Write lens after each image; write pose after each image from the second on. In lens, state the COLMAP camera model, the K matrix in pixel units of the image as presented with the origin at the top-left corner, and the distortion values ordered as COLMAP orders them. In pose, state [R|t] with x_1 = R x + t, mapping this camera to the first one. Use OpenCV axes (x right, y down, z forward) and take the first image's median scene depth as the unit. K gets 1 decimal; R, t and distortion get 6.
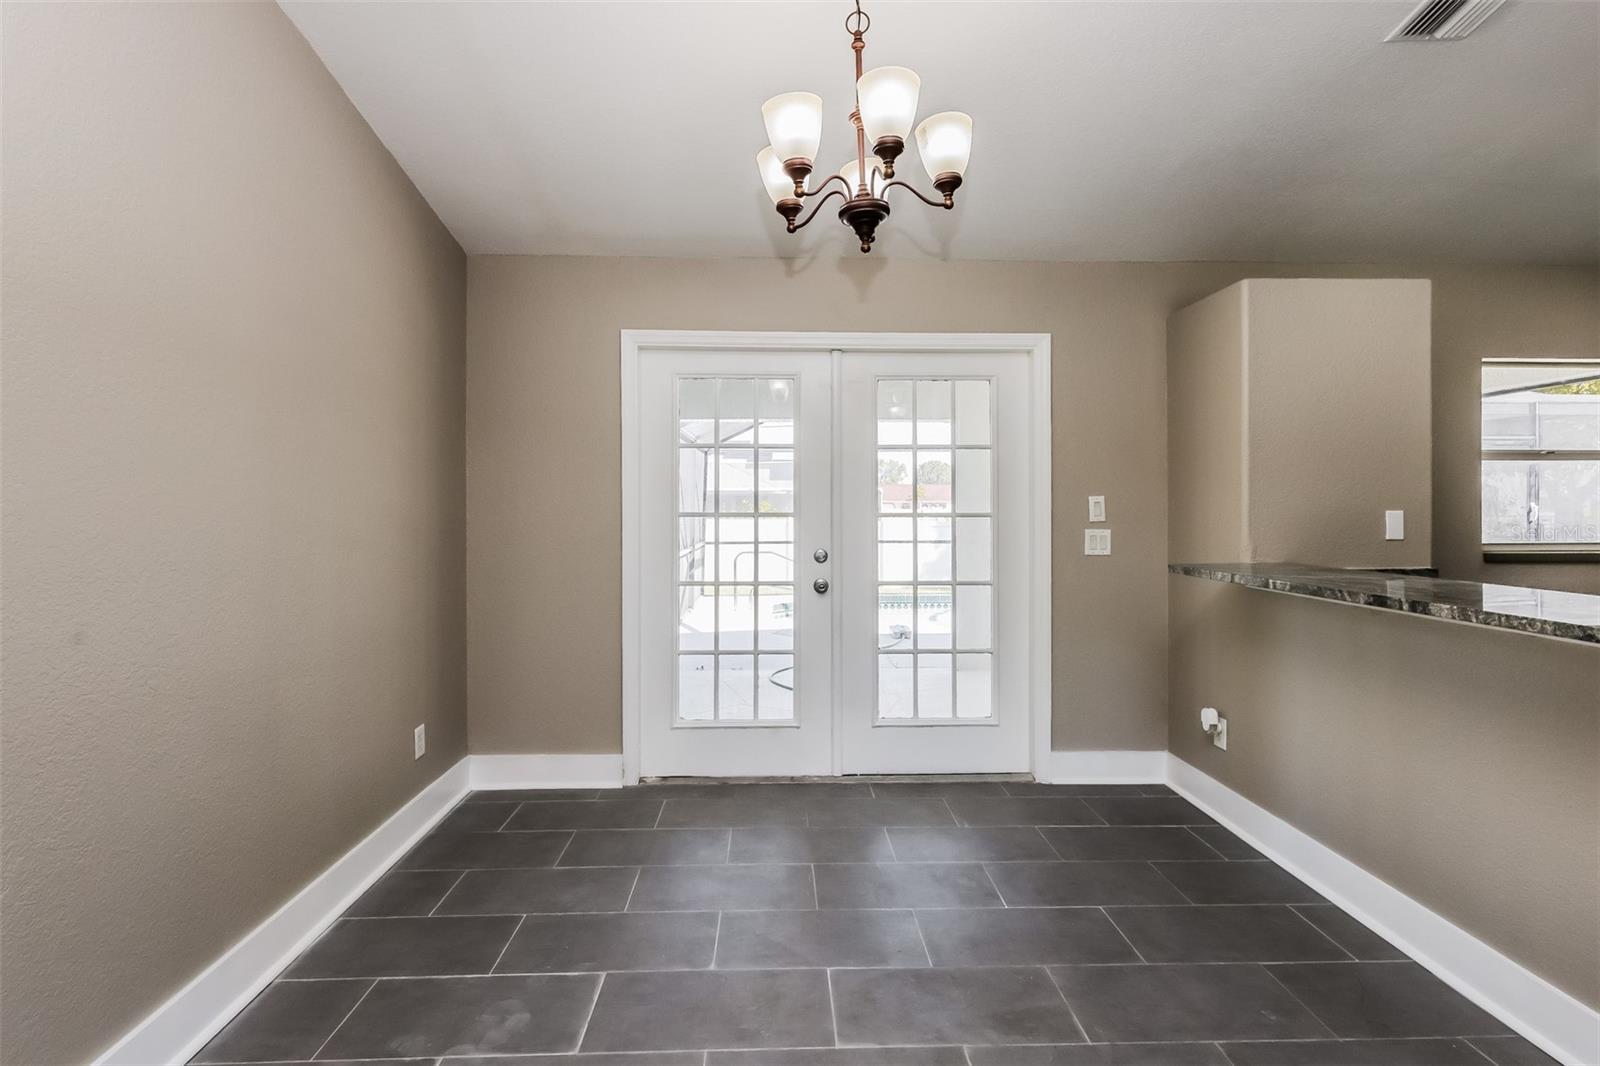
lens RADIAL K [[766.6, 0, 795.8], [0, 766.6, 524.2], [0, 0, 1]] dist [0.000206, 0.001373]
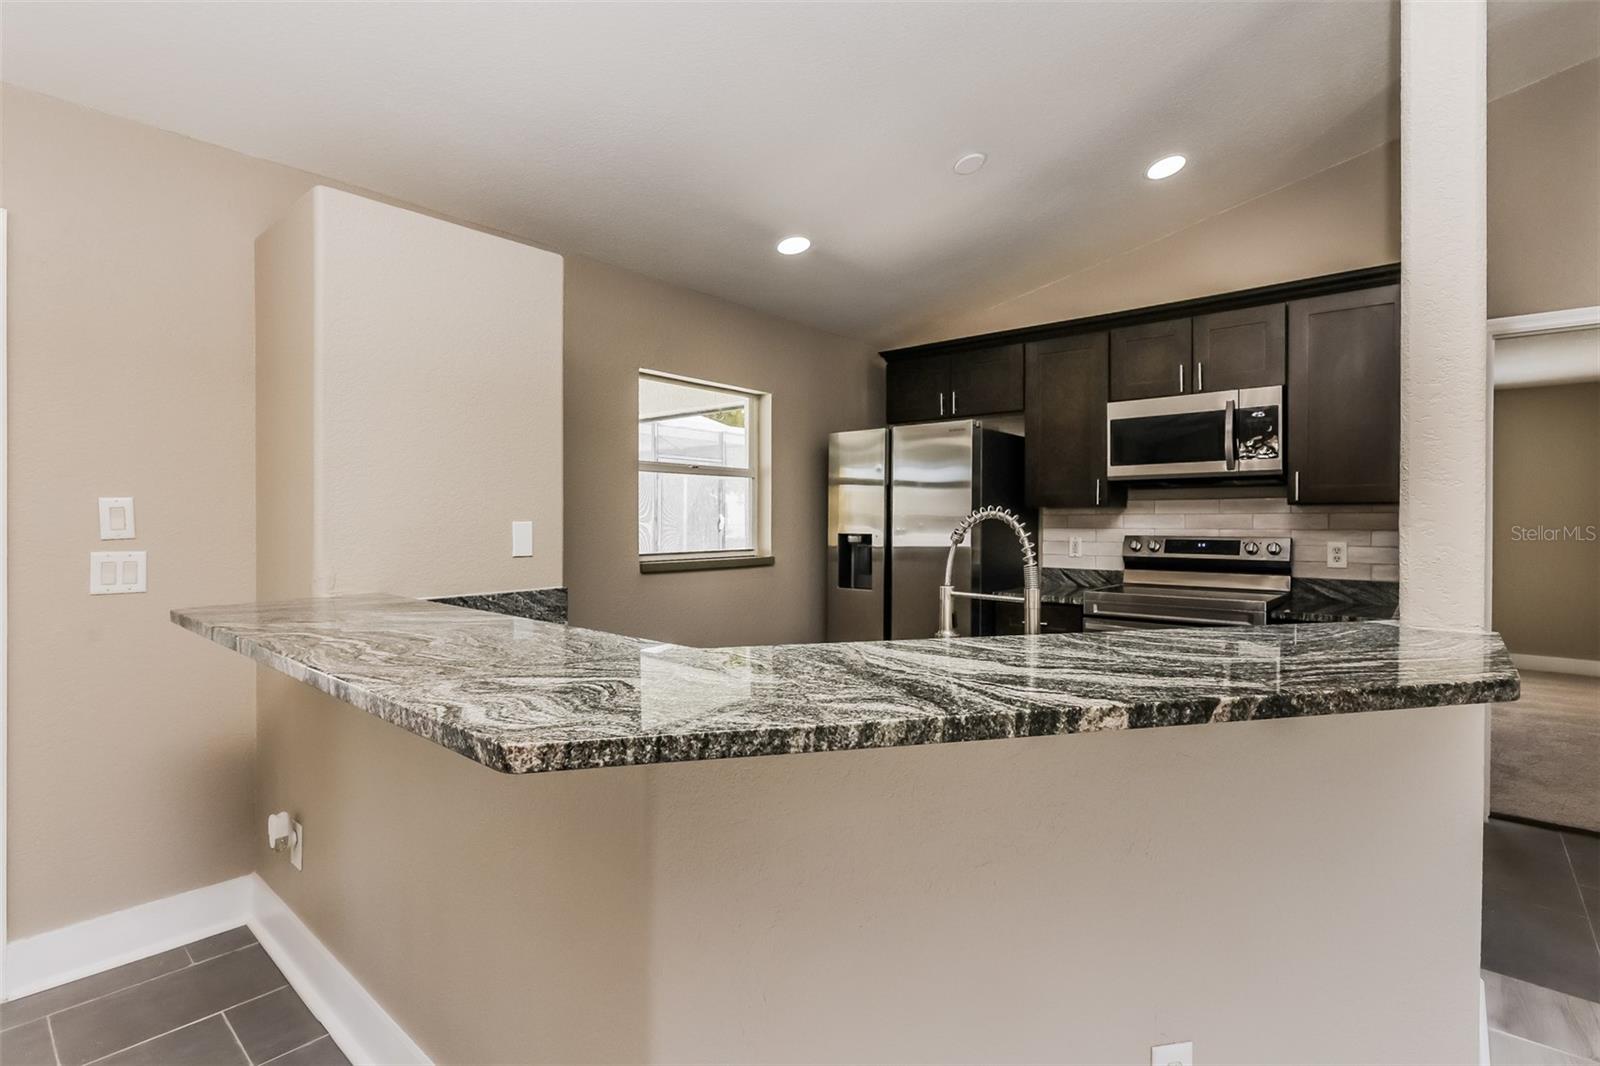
lens RADIAL K [[766.6, 0, 794.3], [0, 766.6, 527.9], [0, 0, 1]] dist [0.000206, 0.001373]
pose [[0.683471, -0.005832, 0.729954, 0.314840], [0.011888, 0.999924, -0.003143, -0.003567], [-0.729881, 0.010826, 0.683489, 0.179484]]
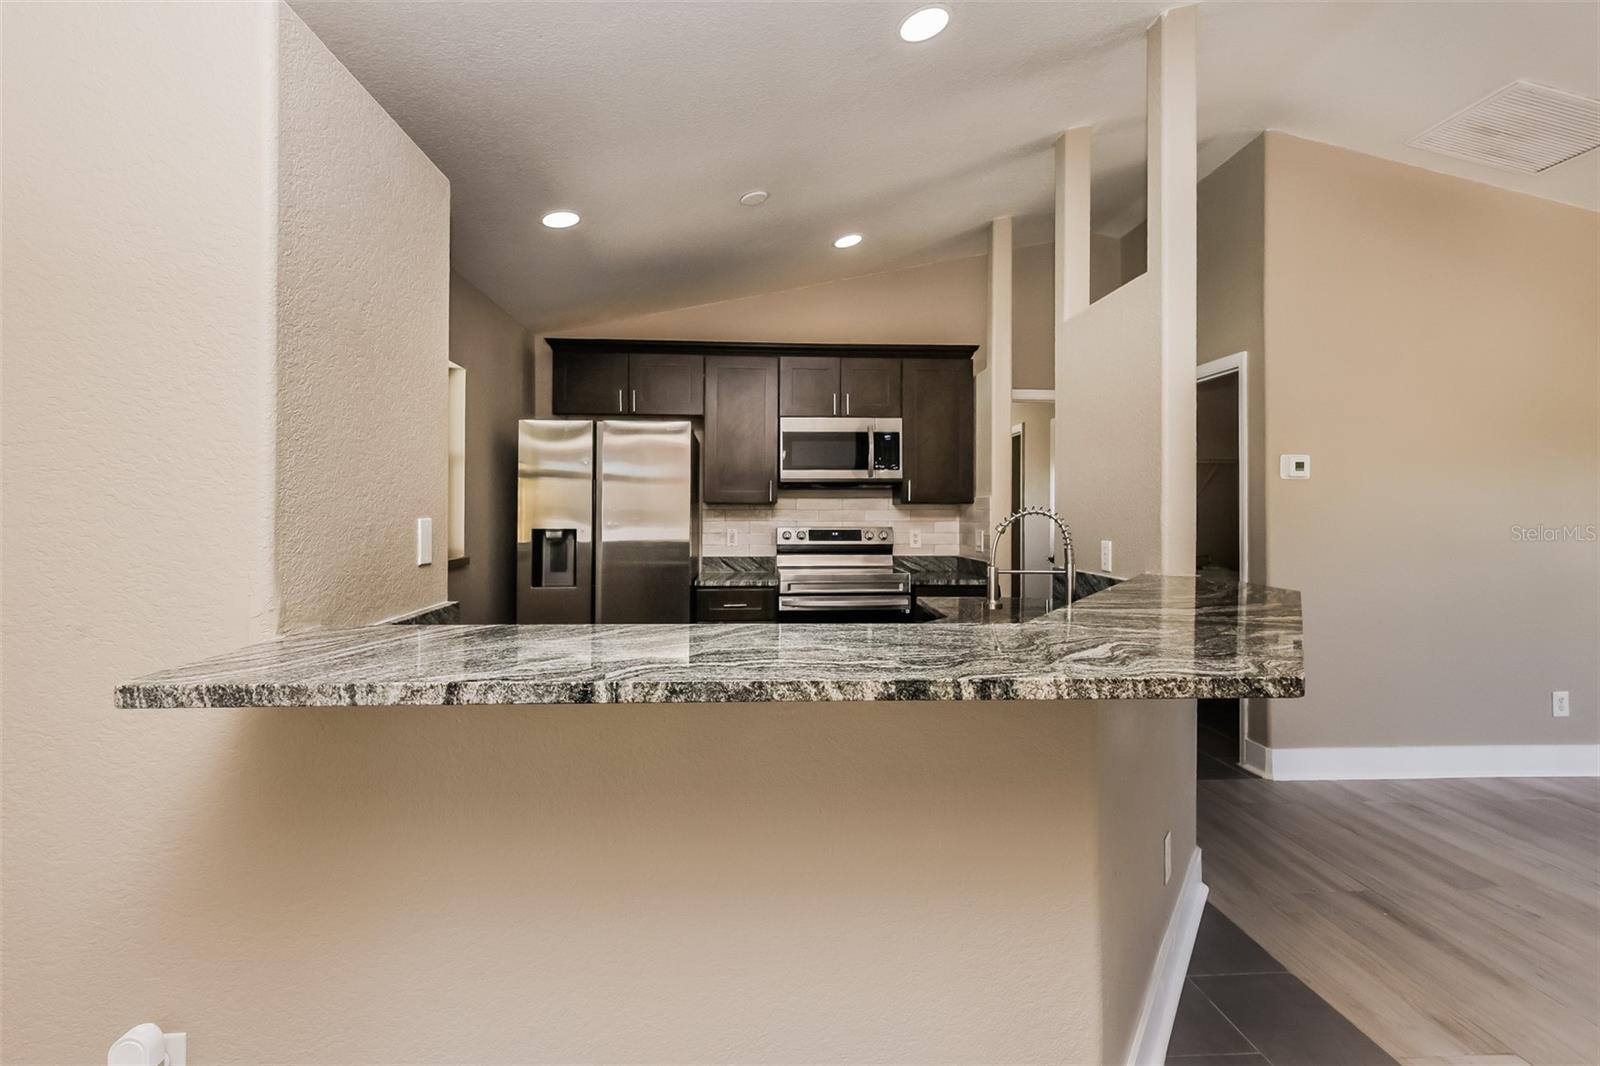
lens RADIAL K [[766.6, 0, 787.7], [0, 766.6, 523.0], [0, 0, 1]] dist [0.000206, 0.001373]
pose [[-0.027052, -0.011343, 0.999570, 0.121766], [0.017305, 0.999780, 0.011813, -0.012919], [-0.999484, 0.017617, -0.026850, 0.584519]]
